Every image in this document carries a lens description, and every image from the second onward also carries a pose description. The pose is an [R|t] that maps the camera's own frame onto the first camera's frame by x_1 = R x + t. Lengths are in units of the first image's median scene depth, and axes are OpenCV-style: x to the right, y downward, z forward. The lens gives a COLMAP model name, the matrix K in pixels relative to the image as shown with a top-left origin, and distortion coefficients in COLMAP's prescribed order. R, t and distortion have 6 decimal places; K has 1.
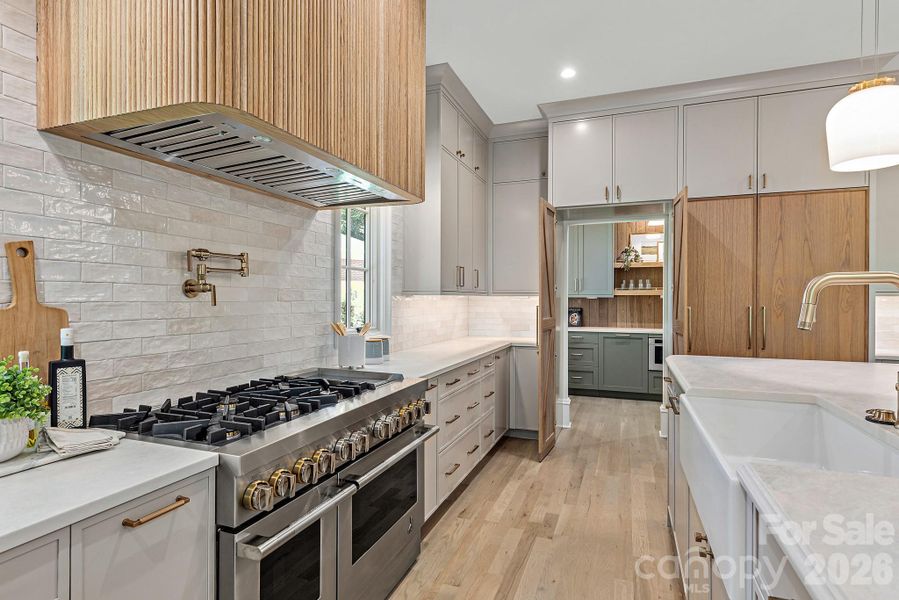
lens RADIAL K [[460.0, 0, 453.2], [0, 460.0, 304.7], [0, 0, 1]] dist [0.003544, -0.000200]
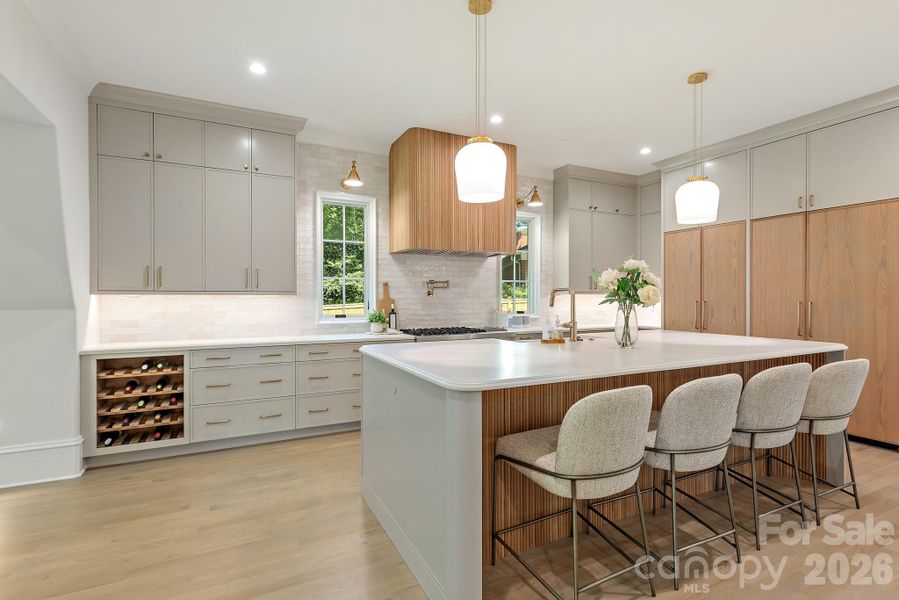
lens RADIAL K [[437.3, 0, 455.0], [0, 437.3, 302.0], [0, 0, 1]] dist [-0.000630, 0.000005]
pose [[0.731473, 0.007062, -0.681833, 1.169136], [-0.006760, 0.999972, 0.003104, 0.009180], [0.681836, 0.002338, 0.731501, -0.762957]]
